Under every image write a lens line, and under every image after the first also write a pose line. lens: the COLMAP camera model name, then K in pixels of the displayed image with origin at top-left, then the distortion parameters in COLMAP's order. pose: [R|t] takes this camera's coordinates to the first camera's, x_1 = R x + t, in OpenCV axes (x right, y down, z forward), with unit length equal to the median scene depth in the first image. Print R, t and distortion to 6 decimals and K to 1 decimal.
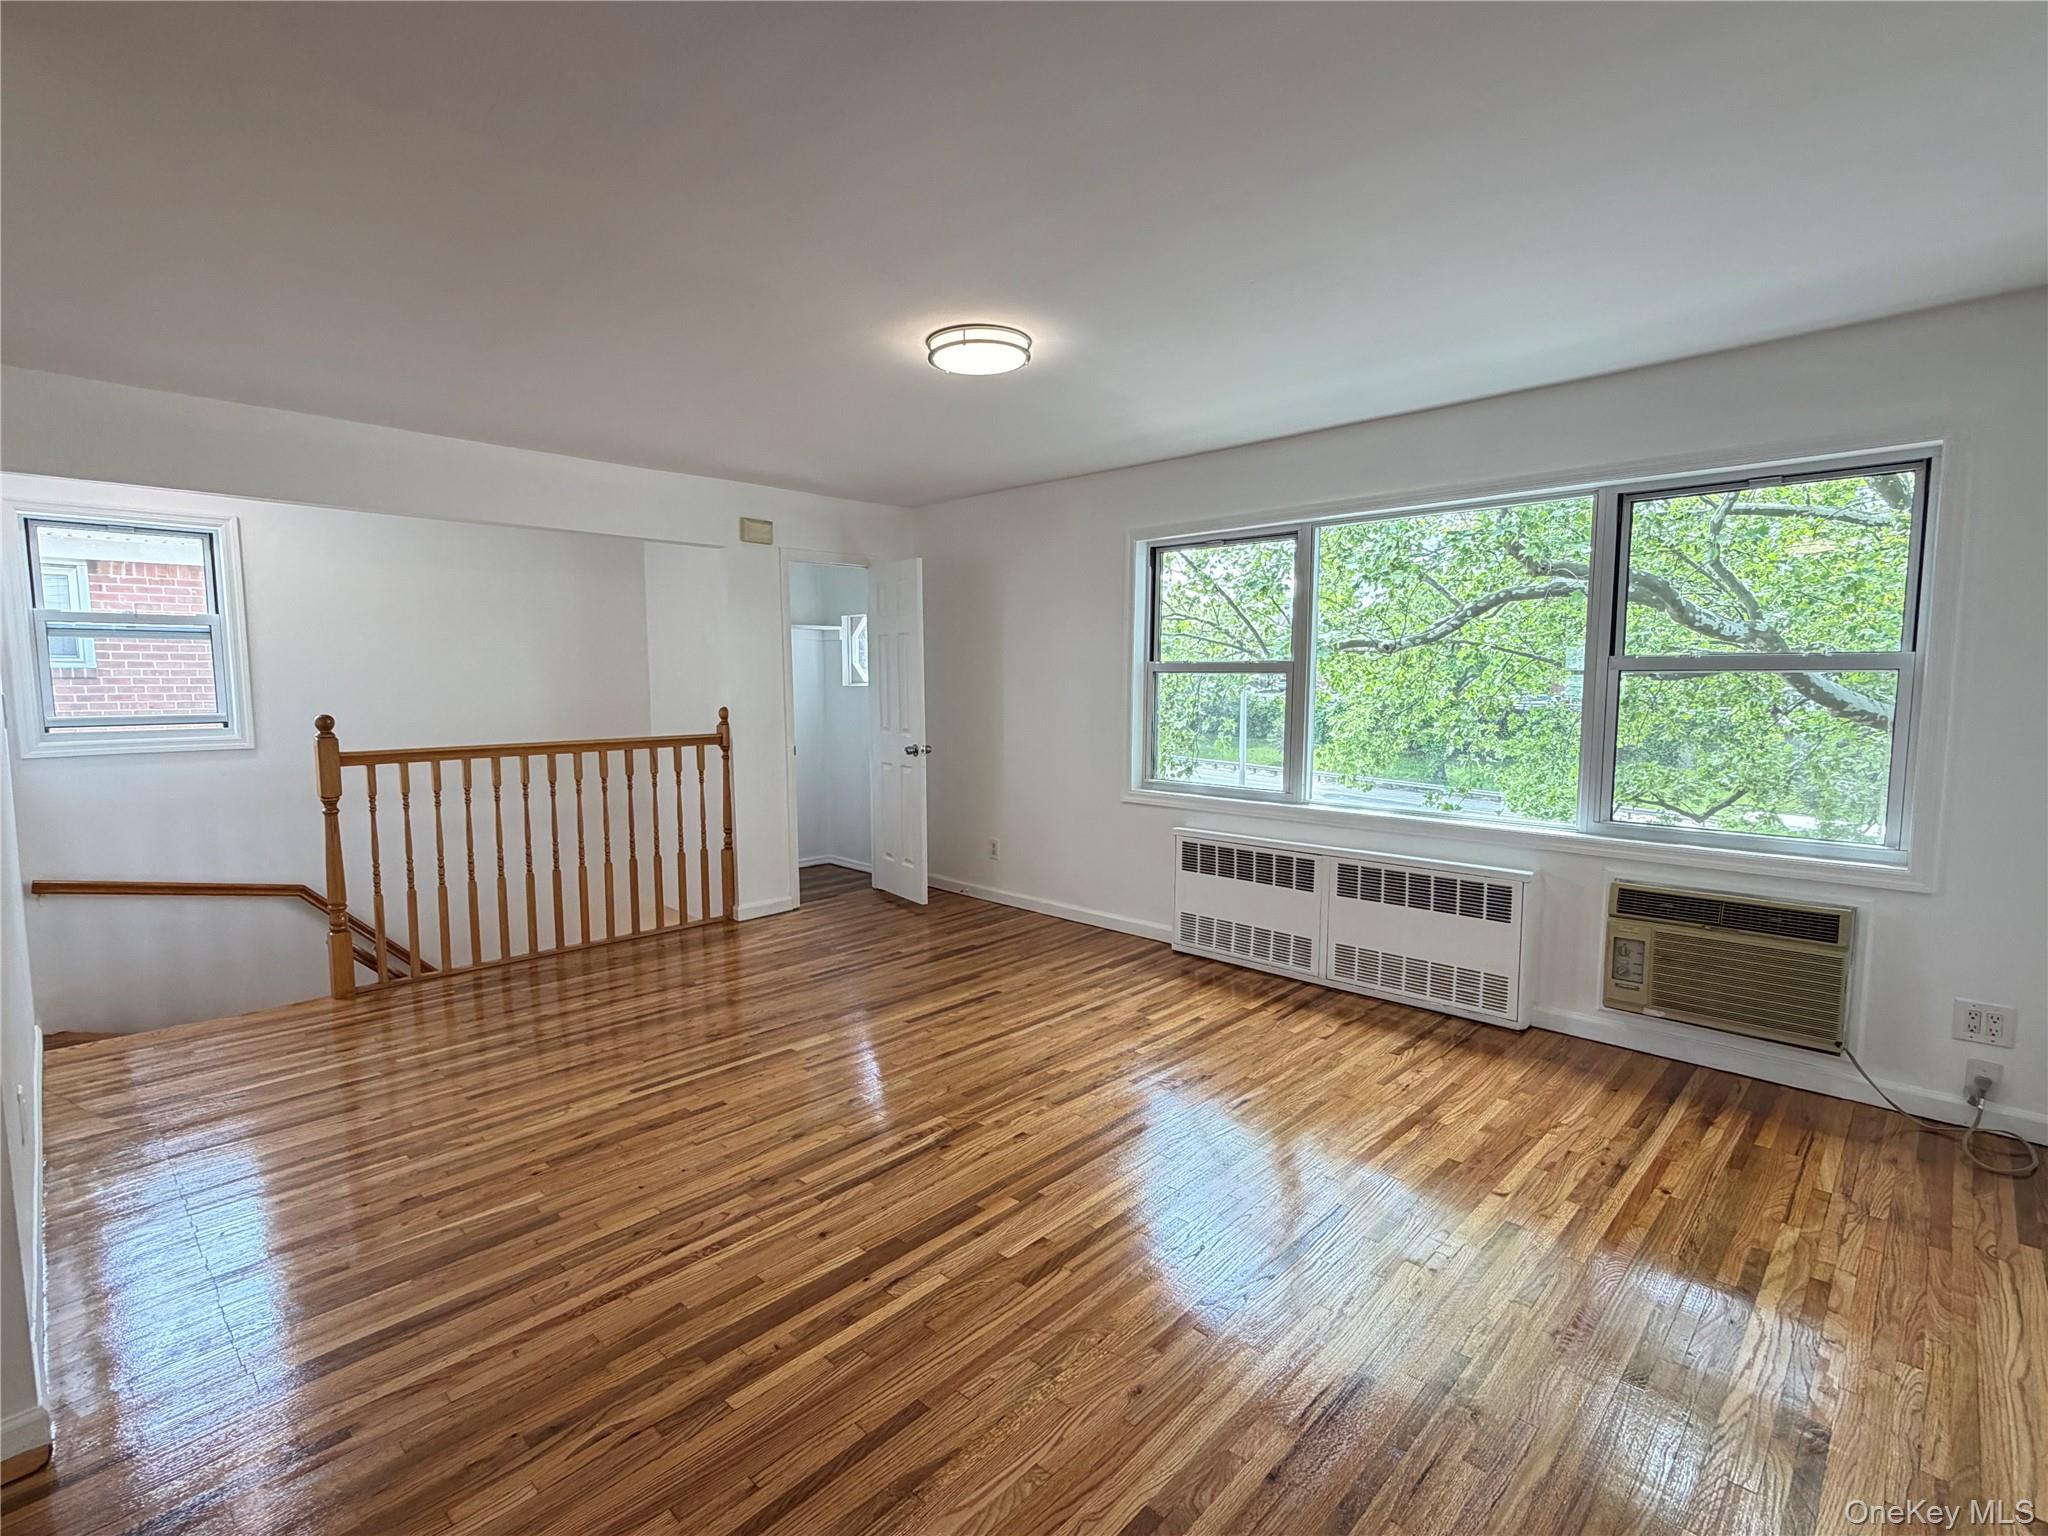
lens RADIAL K [[963.7, 0, 1024.0], [0, 963.7, 768.0], [0, 0, 1]] dist [-0.000160, -0.000756]
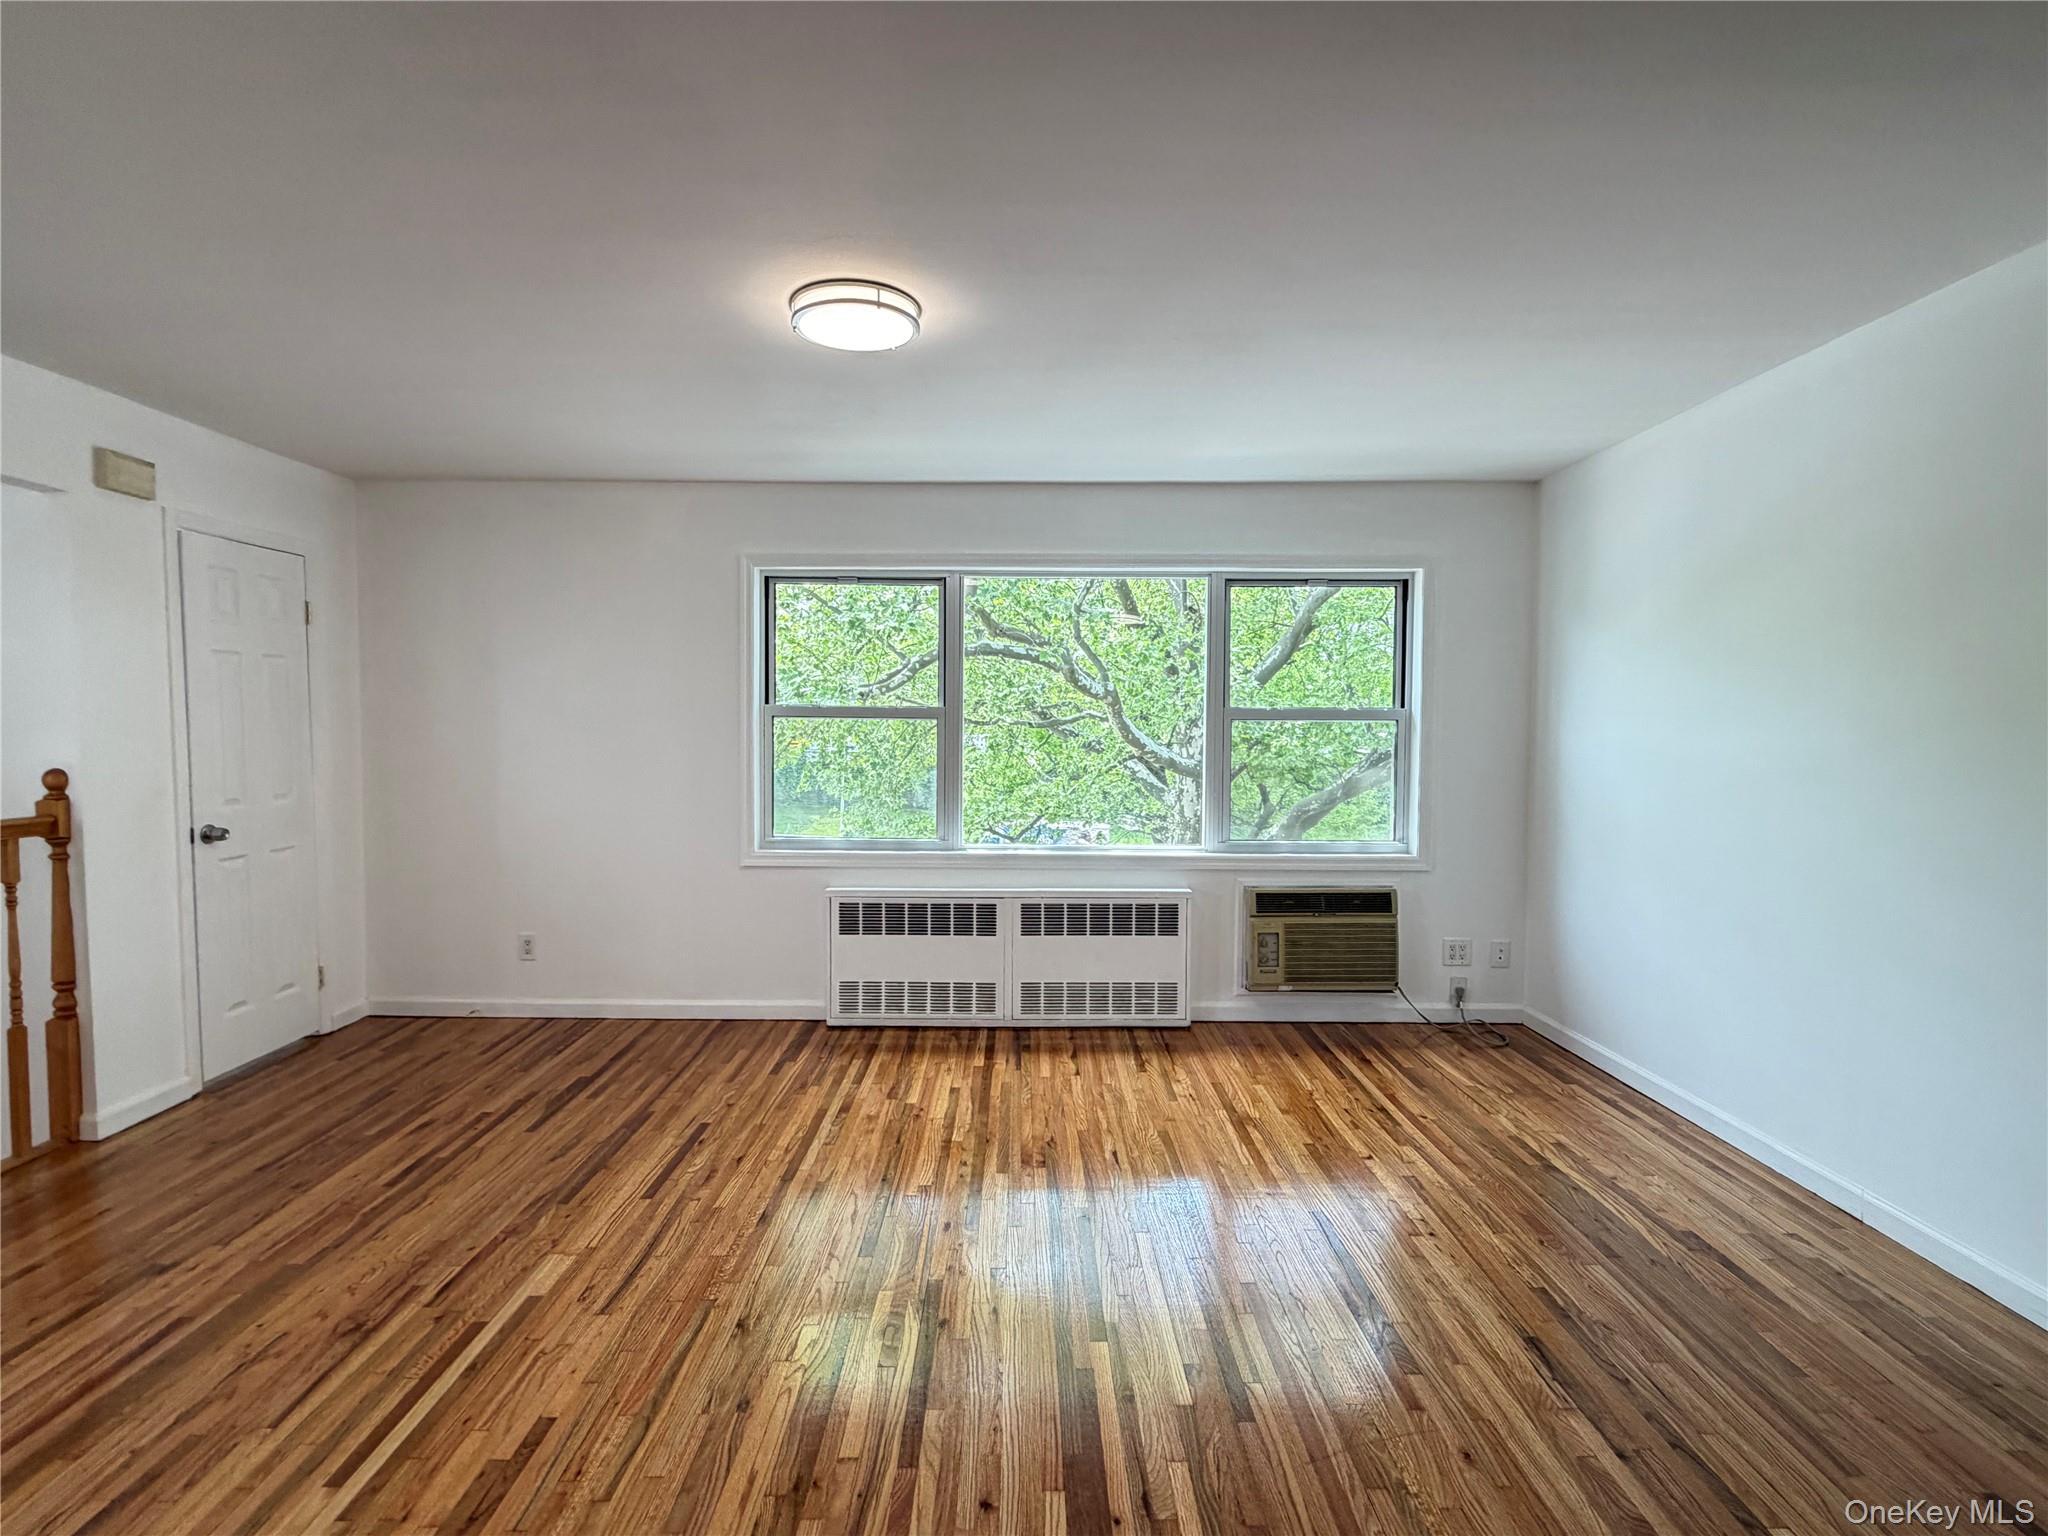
lens RADIAL K [[959.0, 0, 1024.0], [0, 959.0, 768.0], [0, 0, 1]] dist [-0.002432, -0.000521]
pose [[0.719845, -0.025706, 0.693658, -0.392282], [0.059957, 0.997882, -0.025241, -0.020387], [-0.691540, 0.059760, 0.719862, 0.264015]]
